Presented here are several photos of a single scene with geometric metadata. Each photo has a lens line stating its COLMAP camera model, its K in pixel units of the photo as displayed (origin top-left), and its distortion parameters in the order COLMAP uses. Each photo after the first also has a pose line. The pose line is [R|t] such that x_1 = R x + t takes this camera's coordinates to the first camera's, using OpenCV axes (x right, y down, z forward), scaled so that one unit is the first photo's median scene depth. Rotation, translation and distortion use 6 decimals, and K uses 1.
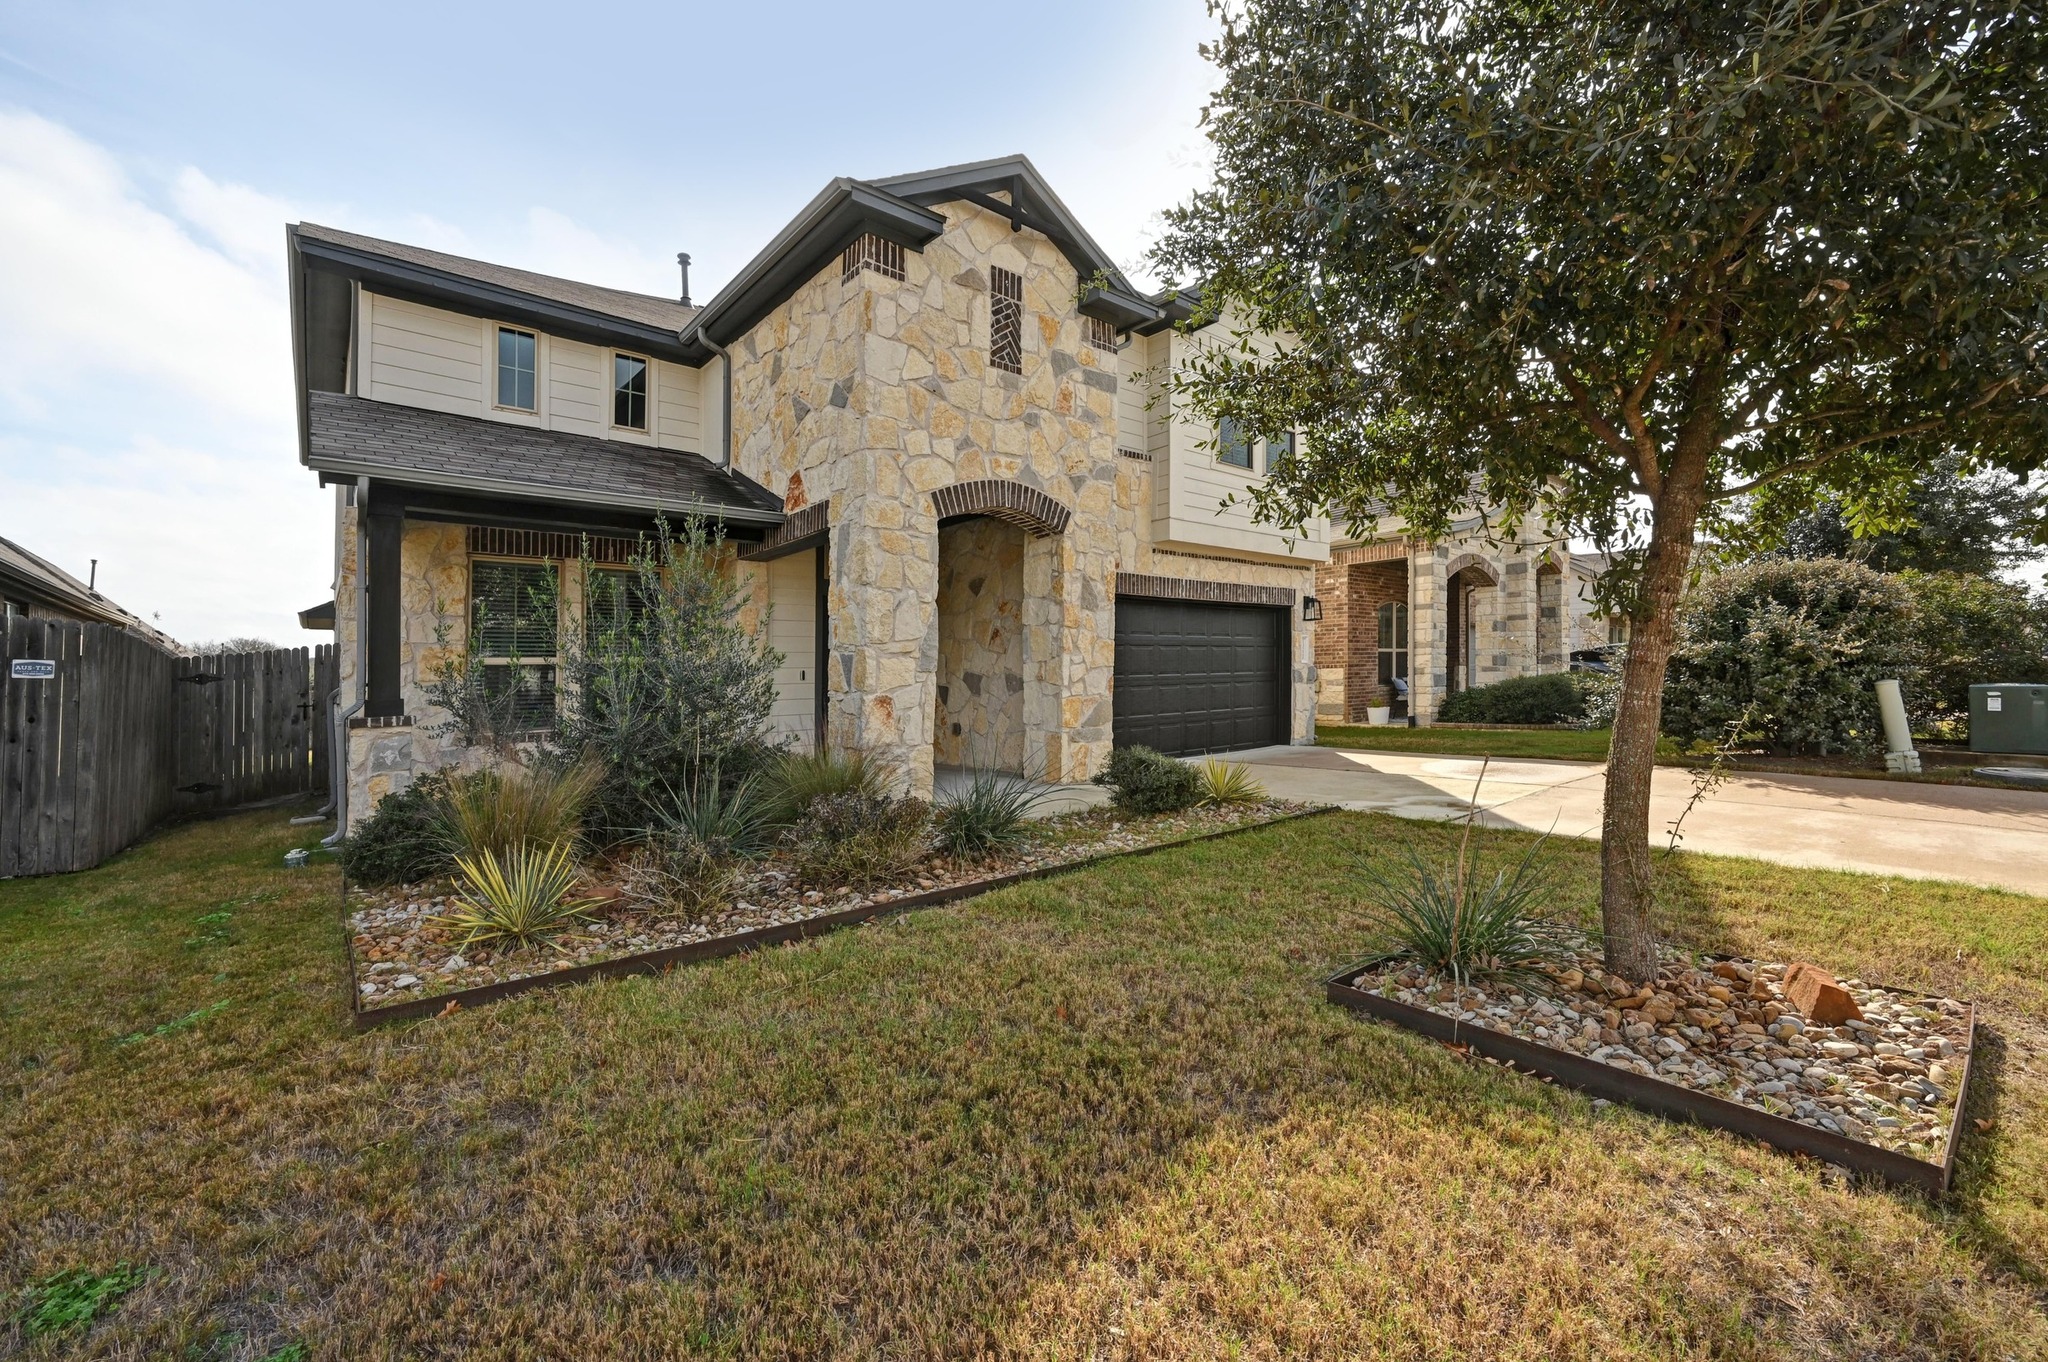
lens RADIAL K [[812.1, 0, 1015.3], [0, 812.1, 677.4], [0, 0, 1]] dist [-0.000196, 0.001033]
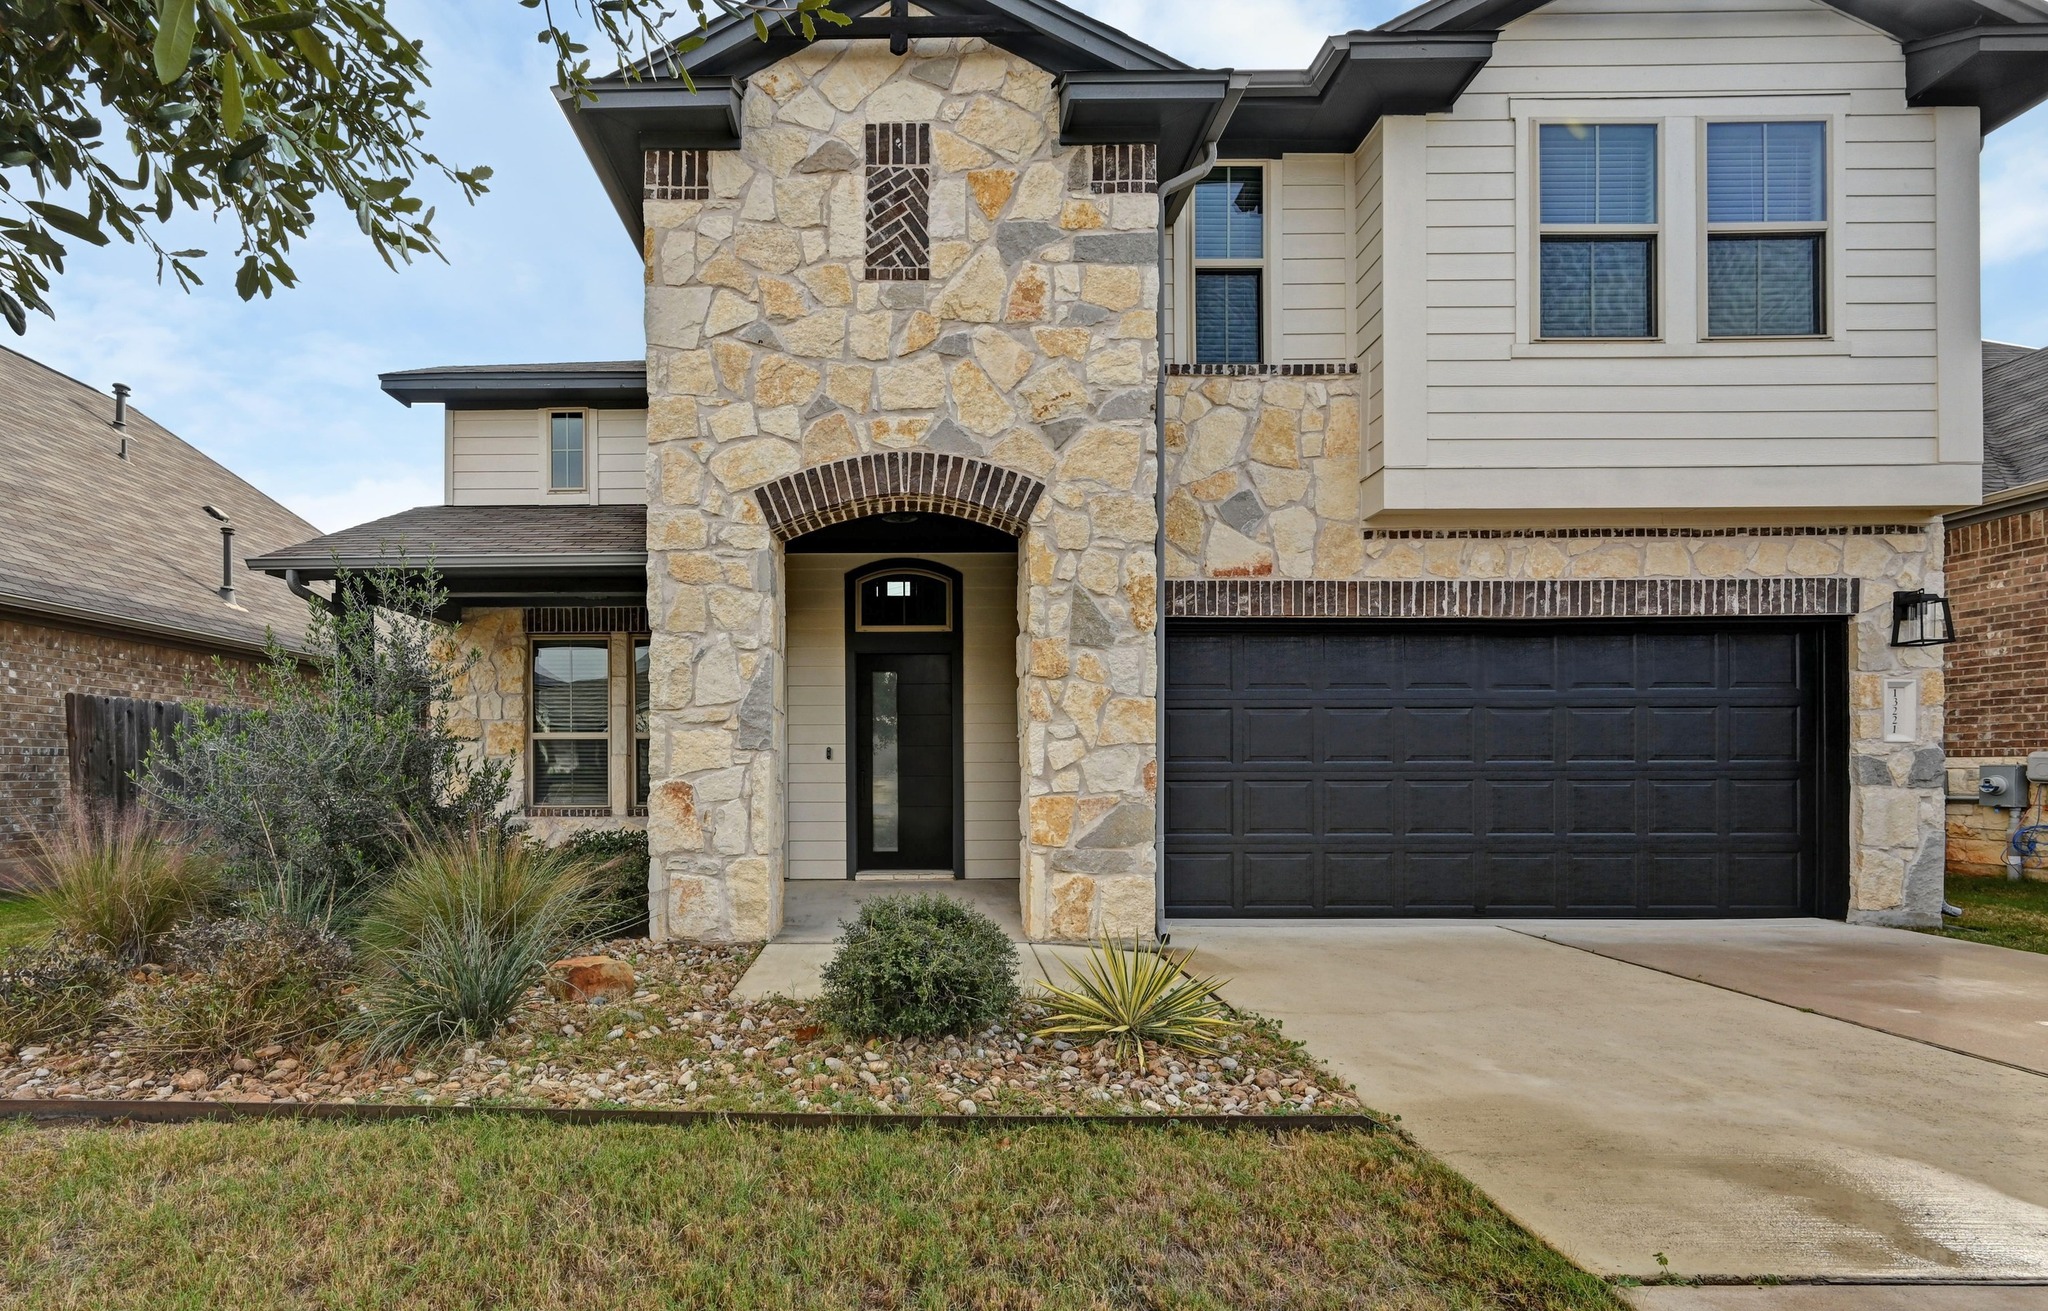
lens RADIAL K [[845.9, 0, 913.8], [0, 845.9, 749.7], [0, 0, 1]] dist [-0.002393, -0.000286]
pose [[0.752969, 0.009624, -0.657986, 0.429542], [-0.015286, 0.999879, -0.002868, -0.006454], [0.657879, 0.012217, 0.753025, 0.500592]]
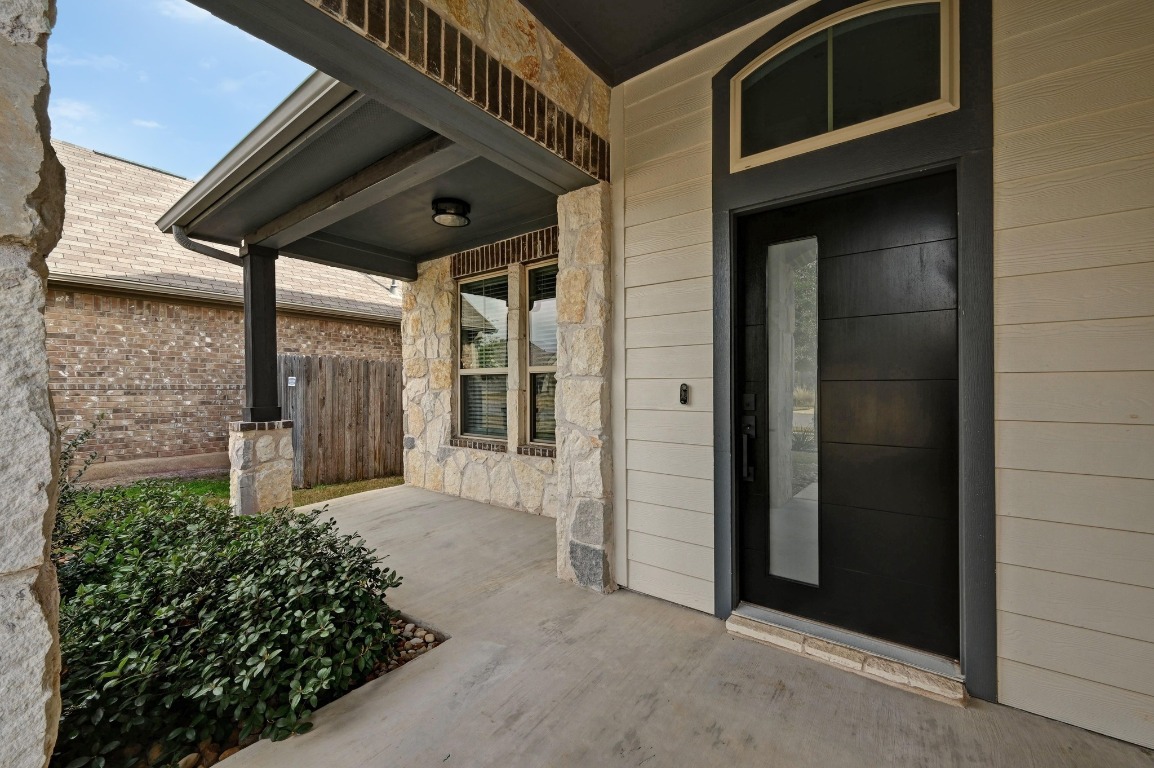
lens RADIAL K [[457.6, 0, 576.4], [0, 457.6, 386.2], [0, 0, 1]] dist [-0.000196, 0.001033]
pose [[0.202866, 0.025138, -0.978884, 0.005560], [-0.001983, 0.999679, 0.025261, -0.016174], [0.979204, -0.003183, 0.202851, 1.032330]]
